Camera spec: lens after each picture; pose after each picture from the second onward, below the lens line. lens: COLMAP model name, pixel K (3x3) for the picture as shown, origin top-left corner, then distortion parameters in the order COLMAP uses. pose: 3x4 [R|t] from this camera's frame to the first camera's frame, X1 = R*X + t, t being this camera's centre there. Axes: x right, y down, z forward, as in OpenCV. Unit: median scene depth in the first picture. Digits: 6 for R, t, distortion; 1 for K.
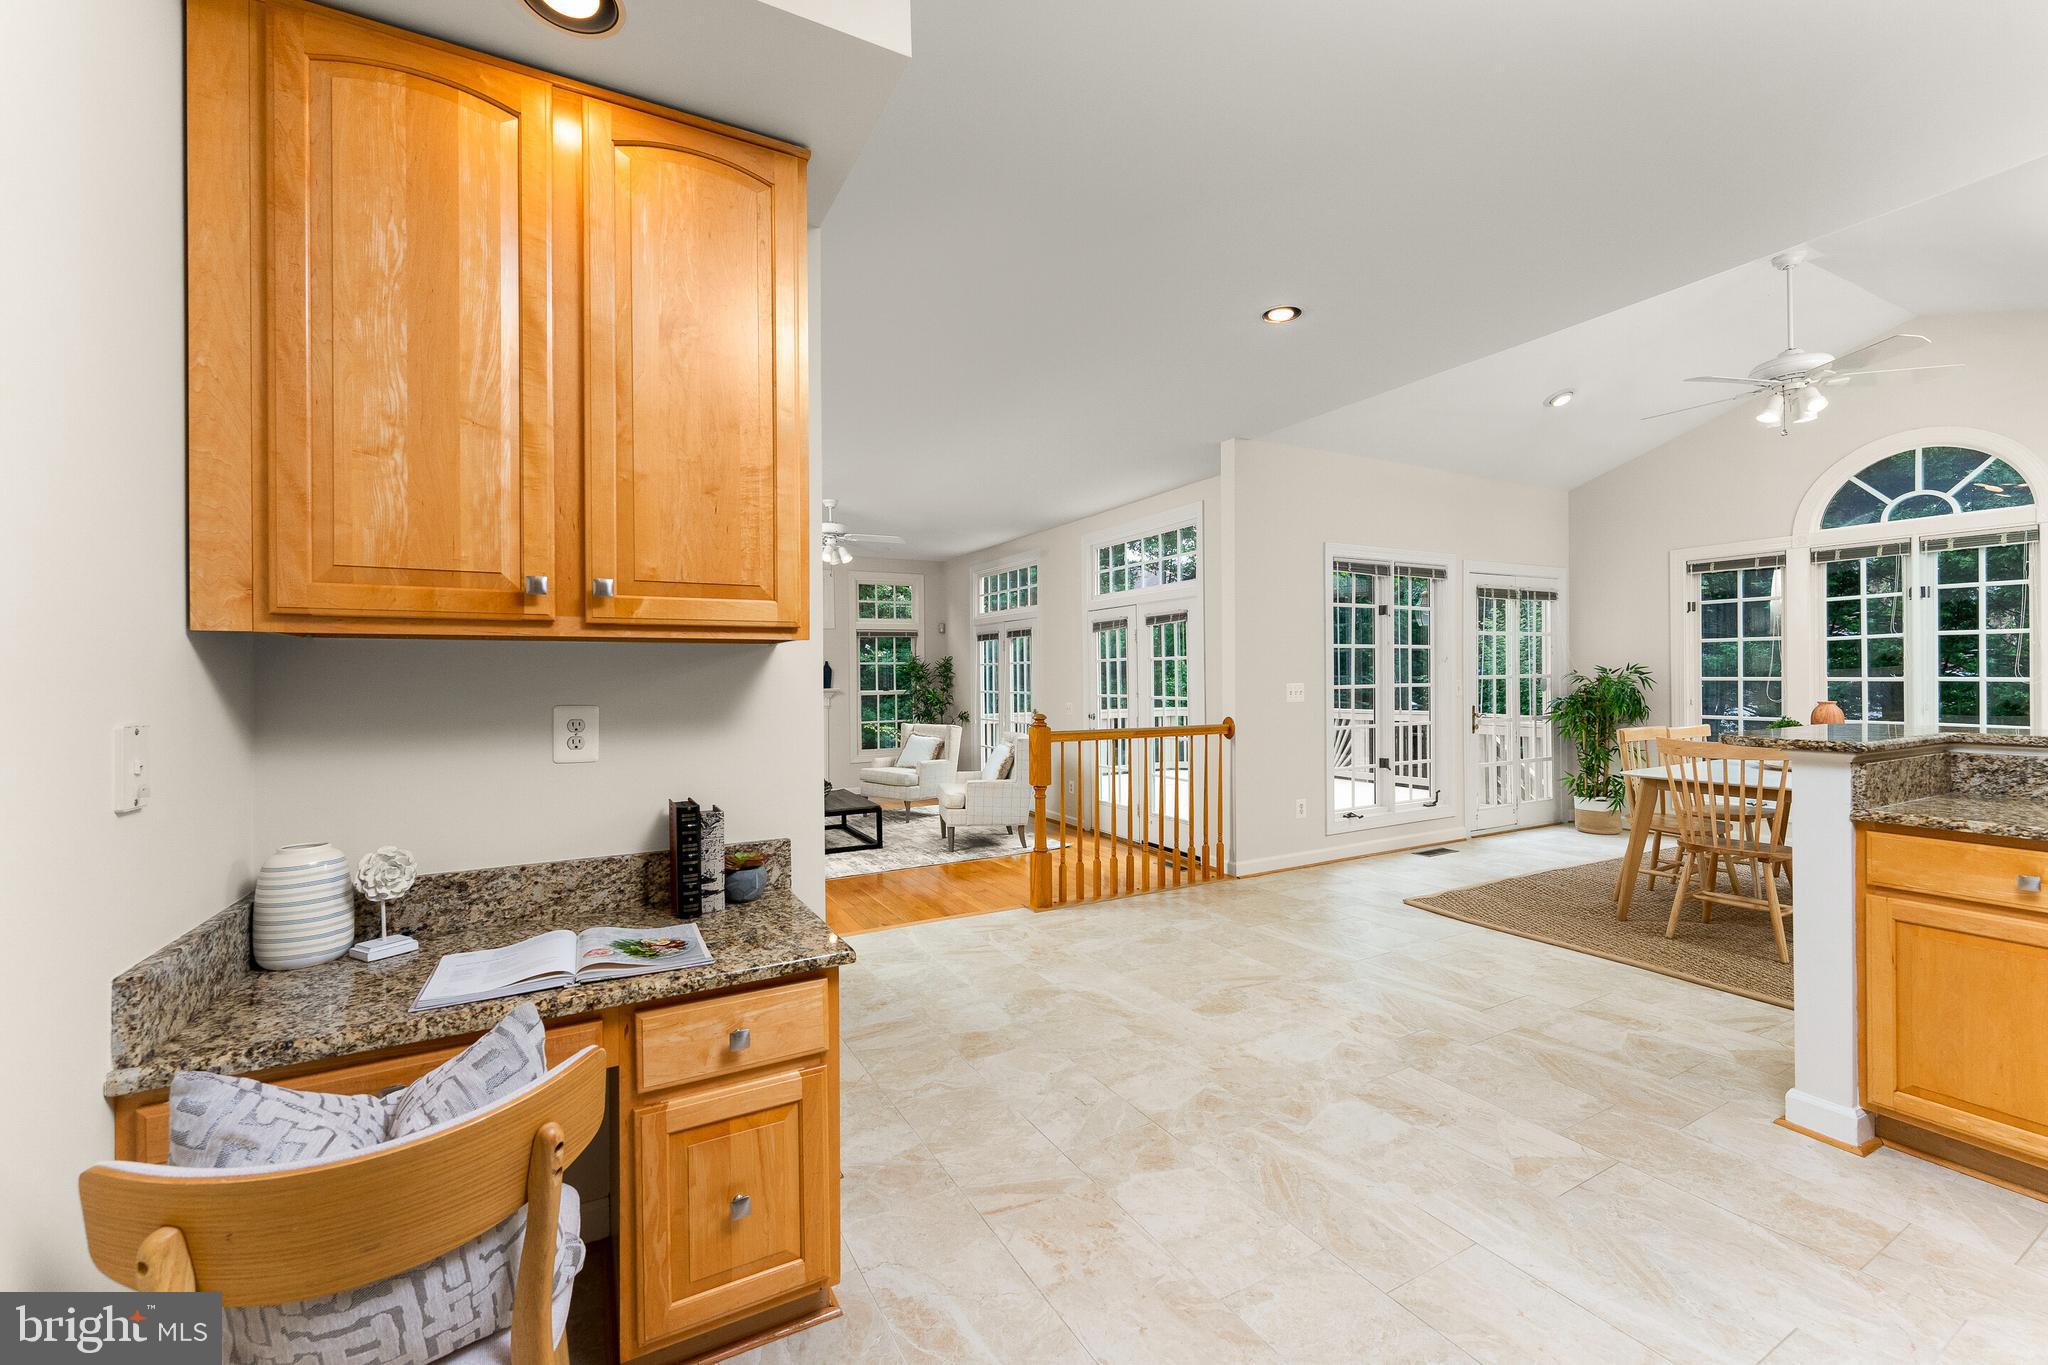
lens RADIAL K [[822.7, 0, 1030.3], [0, 822.7, 674.4], [0, 0, 1]] dist [-0.000169, -0.000465]
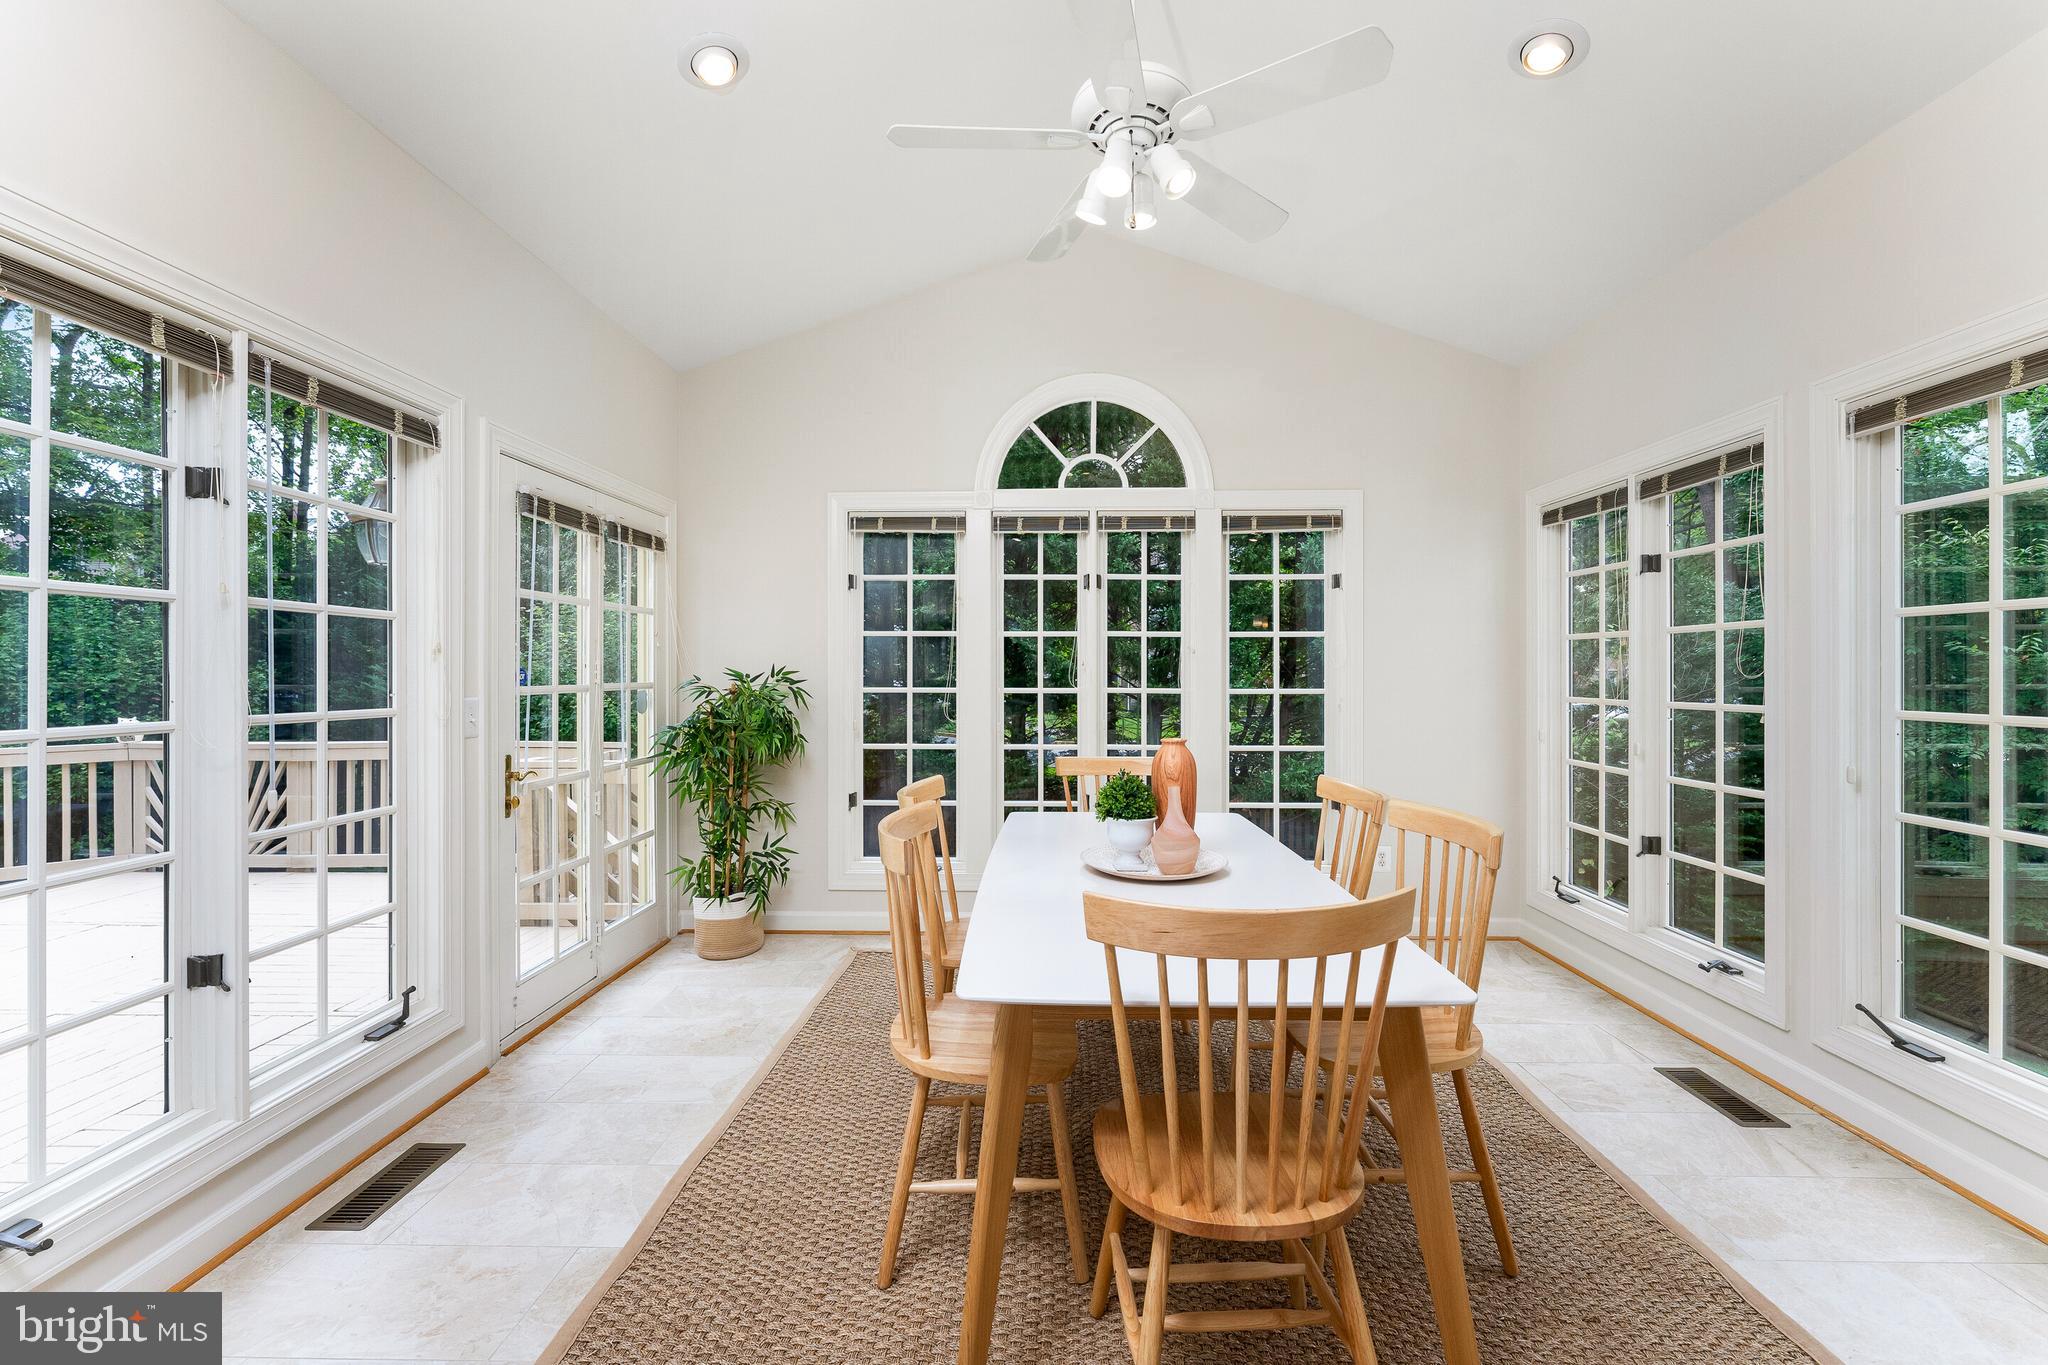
lens RADIAL K [[822.7, 0, 1029.7], [0, 822.7, 673.6], [0, 0, 1]] dist [-0.000169, -0.000465]
pose [[0.497775, 0.005431, 0.867289, 0.312802], [-0.004759, 0.999982, -0.003530, -0.006369], [-0.867293, -0.002371, 0.497792, 0.569275]]
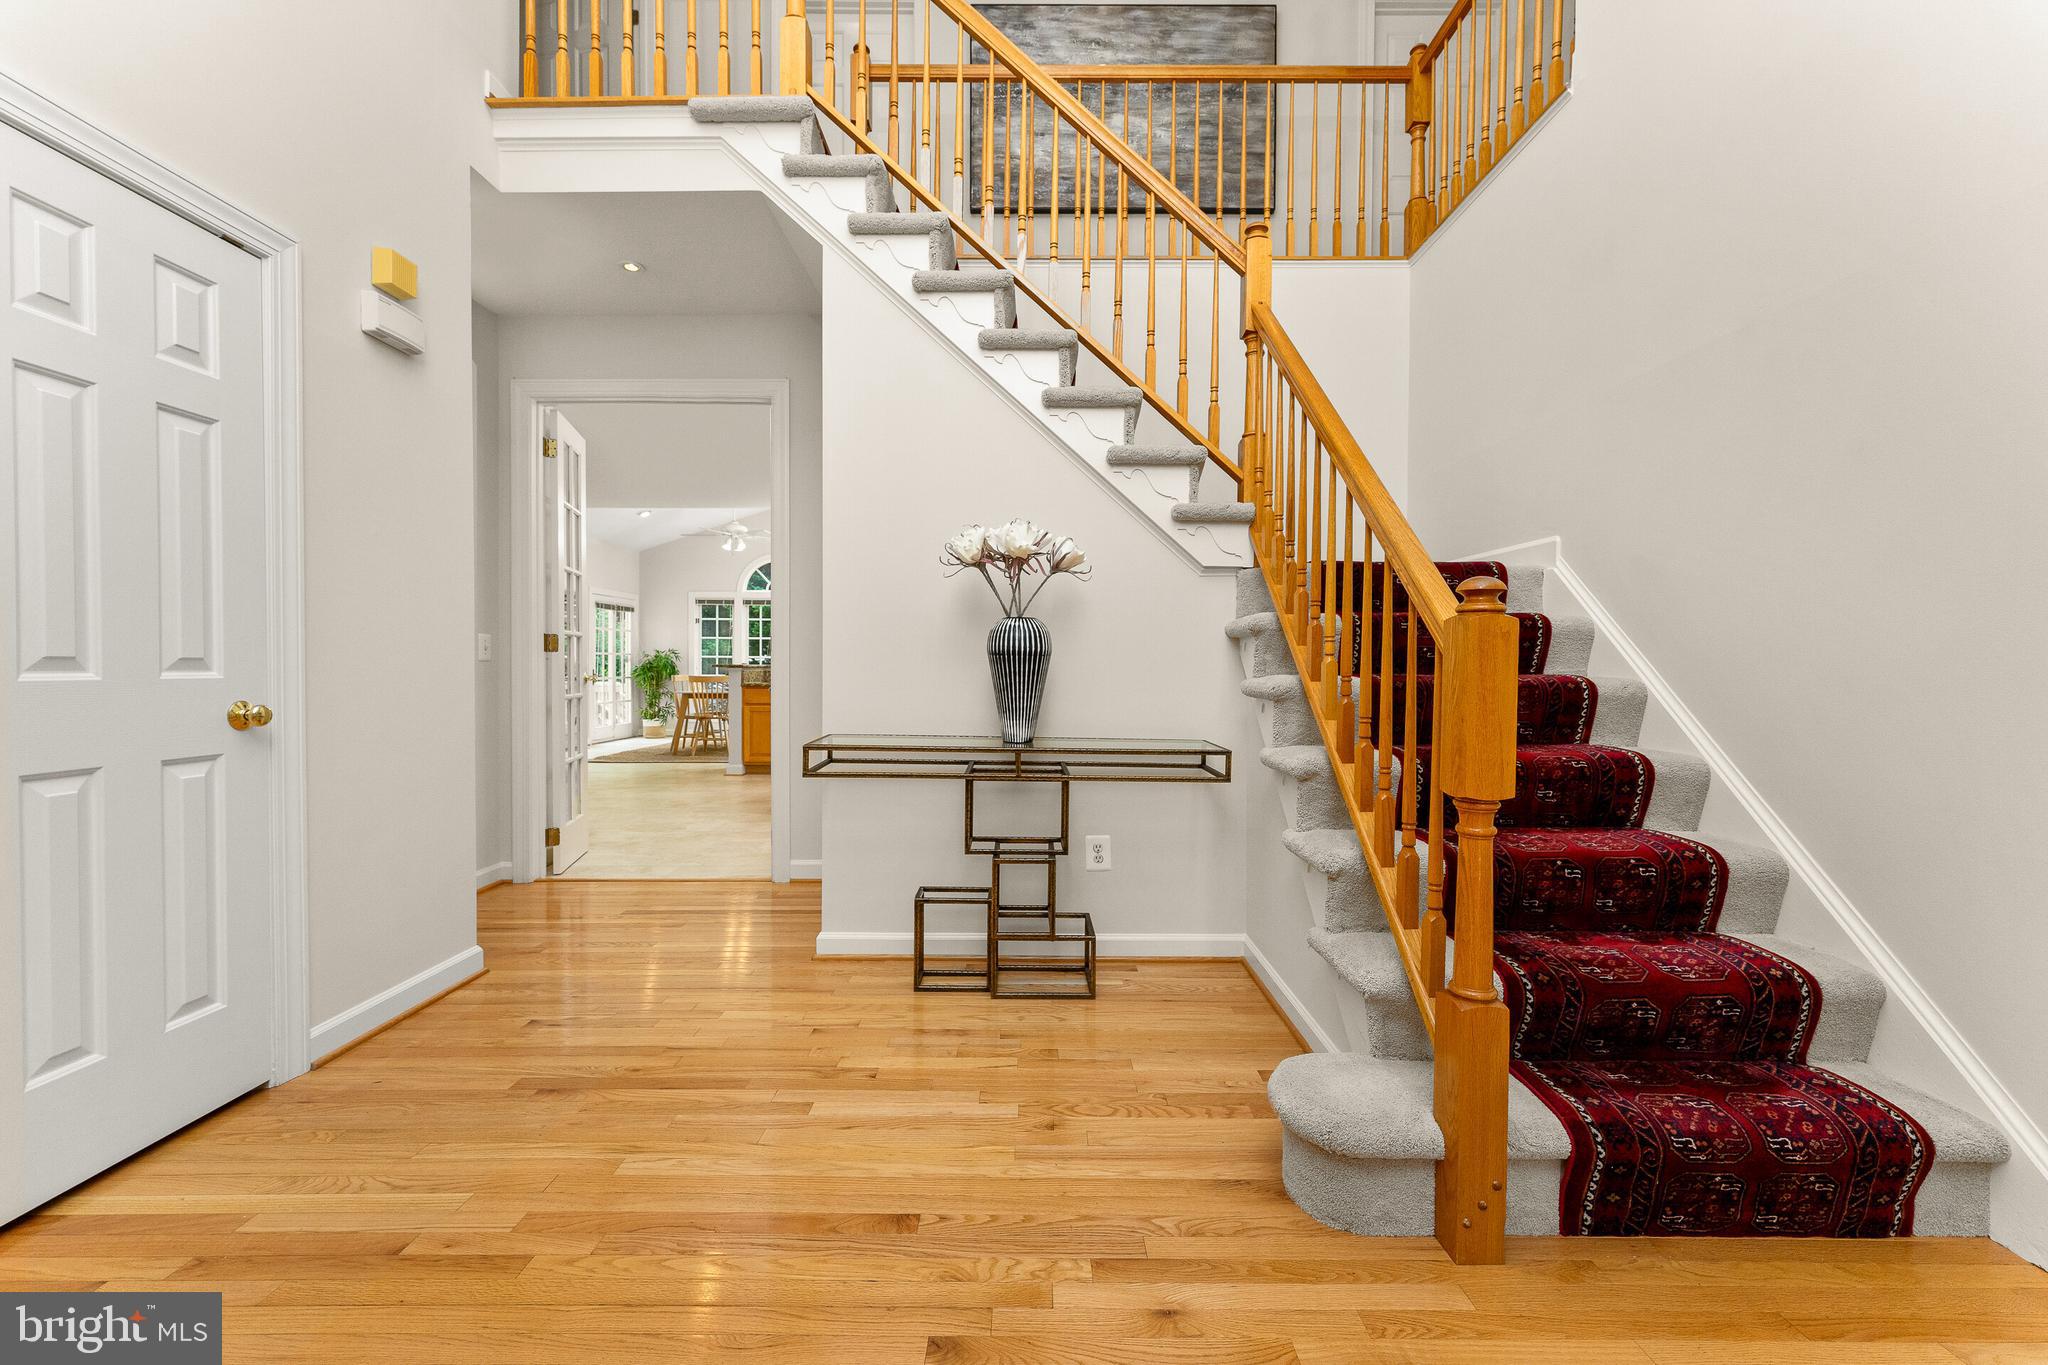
lens RADIAL K [[822.7, 0, 1037.5], [0, 822.7, 679.1], [0, 0, 1]] dist [-0.000169, -0.000465]
pose [[0.468280, 0.001606, 0.883579, -0.603709], [-0.006881, 0.999975, 0.001829, 0.053139], [-0.883553, -0.006937, 0.468279, -0.700932]]
